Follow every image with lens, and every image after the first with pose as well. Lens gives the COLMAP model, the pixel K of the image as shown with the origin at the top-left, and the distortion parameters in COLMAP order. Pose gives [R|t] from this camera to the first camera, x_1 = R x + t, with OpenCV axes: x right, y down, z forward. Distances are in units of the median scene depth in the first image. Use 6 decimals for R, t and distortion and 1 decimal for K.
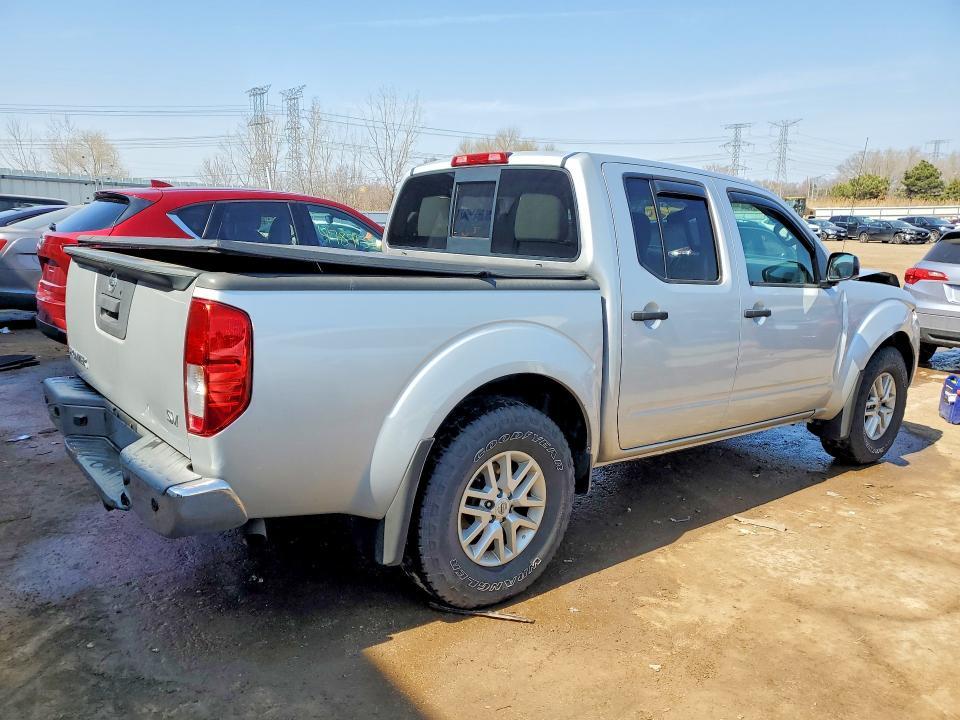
lens RADIAL K [[753.2, 0, 480.0], [0, 753.2, 360.0], [0, 0, 1]] dist [0.005774, 0.007504]
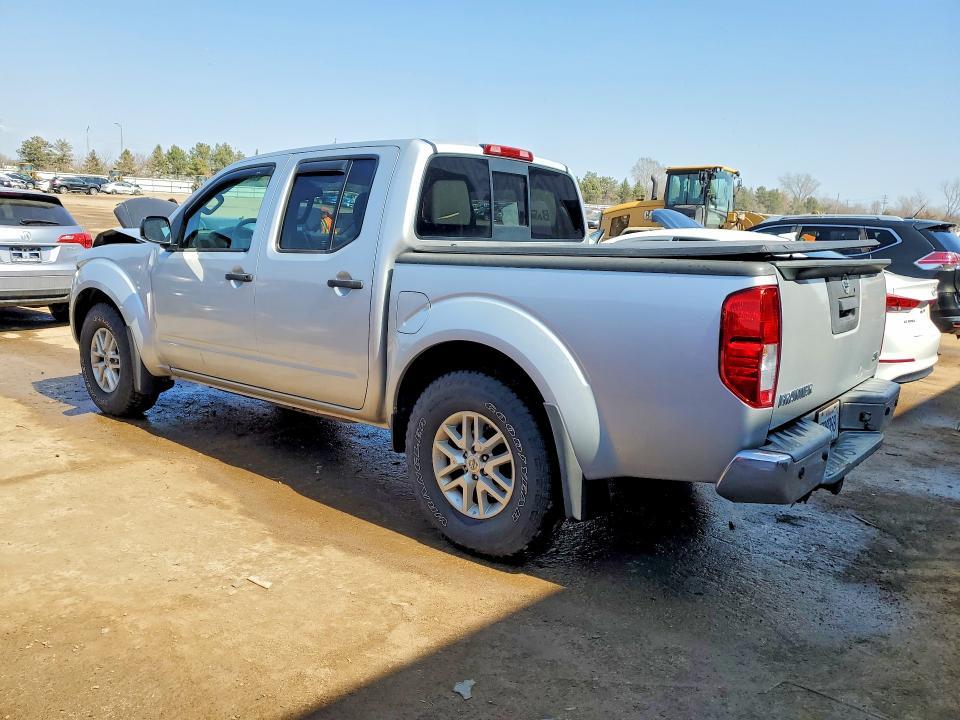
lens RADIAL K [[753.2, 0, 480.0], [0, 753.2, 360.0], [0, 0, 1]] dist [0.005774, 0.007504]
pose [[-0.203080, -0.192394, 0.960075, -1.078386], [0.139557, 0.964809, 0.222863, -0.227079], [-0.969166, 0.179244, -0.169083, 1.276464]]
